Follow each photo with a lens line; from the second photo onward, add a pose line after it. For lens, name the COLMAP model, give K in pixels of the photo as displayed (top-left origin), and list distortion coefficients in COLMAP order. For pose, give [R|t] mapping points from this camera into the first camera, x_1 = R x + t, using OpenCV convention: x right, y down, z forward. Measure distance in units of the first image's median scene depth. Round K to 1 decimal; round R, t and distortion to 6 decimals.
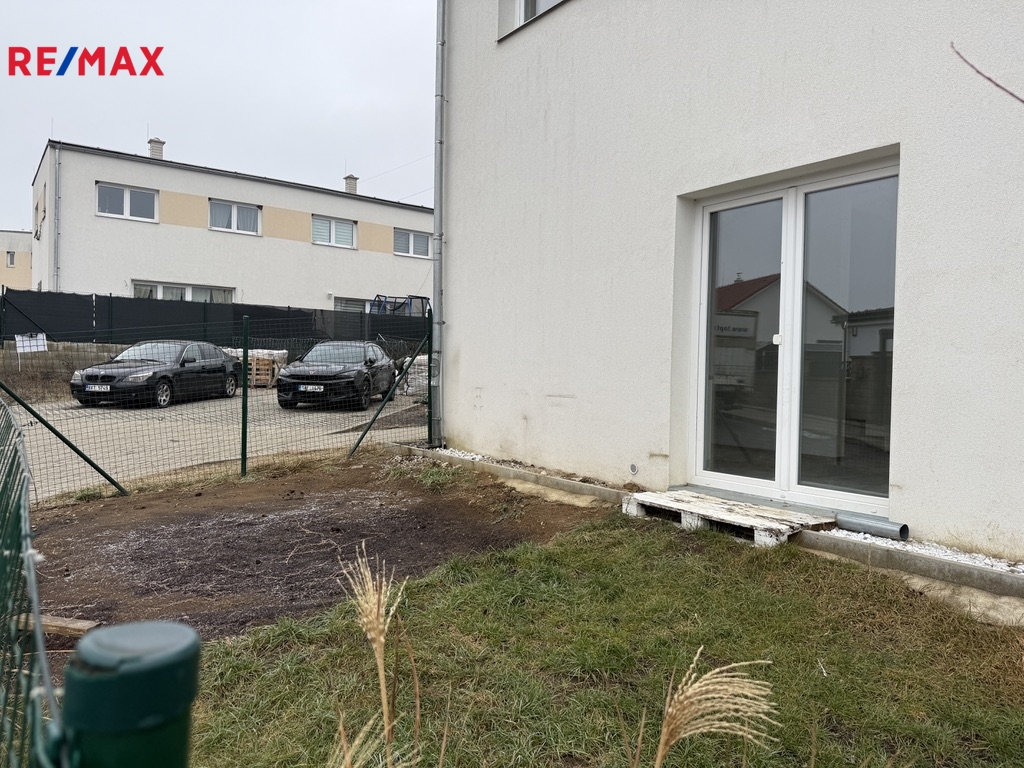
lens RADIAL K [[711.1, 0, 514.0], [0, 711.1, 381.3], [0, 0, 1]] dist [0.019653, -0.011154]
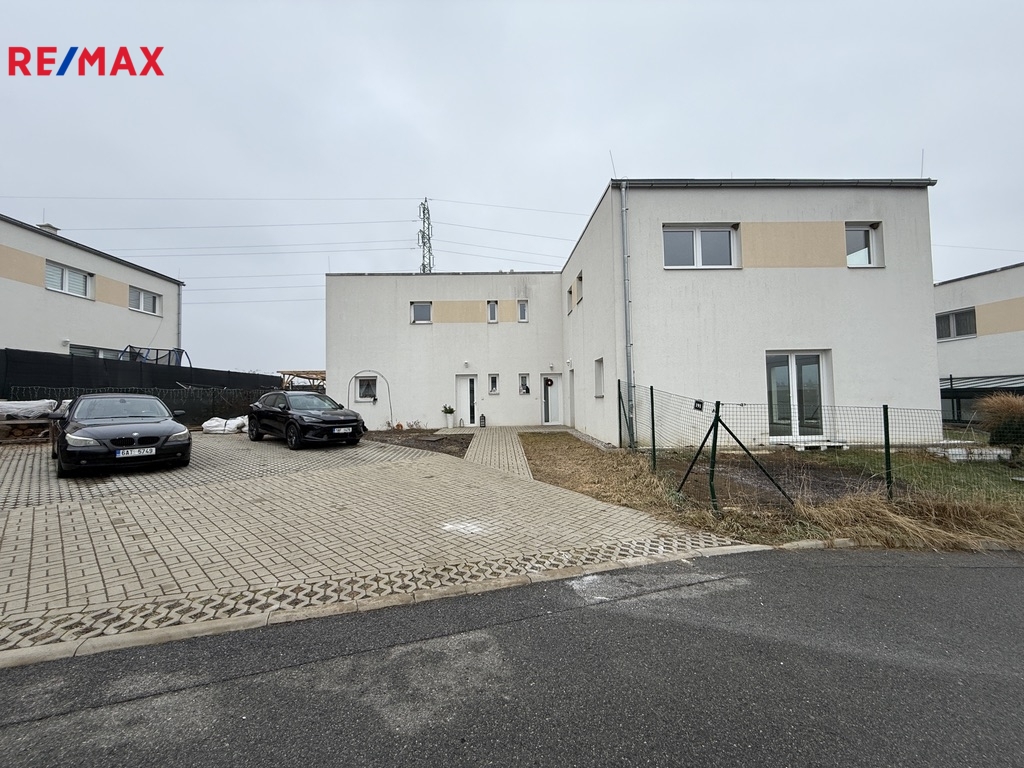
lens RADIAL K [[404.9, 0, 511.4], [0, 404.9, 383.8], [0, 0, 1]] dist [-0.002766, 0.000417]
pose [[0.580116, -0.001536, 0.814533, -0.707561], [0.040171, 0.998835, -0.026726, -0.042813], [-0.813543, 0.048225, 0.579502, 0.318342]]
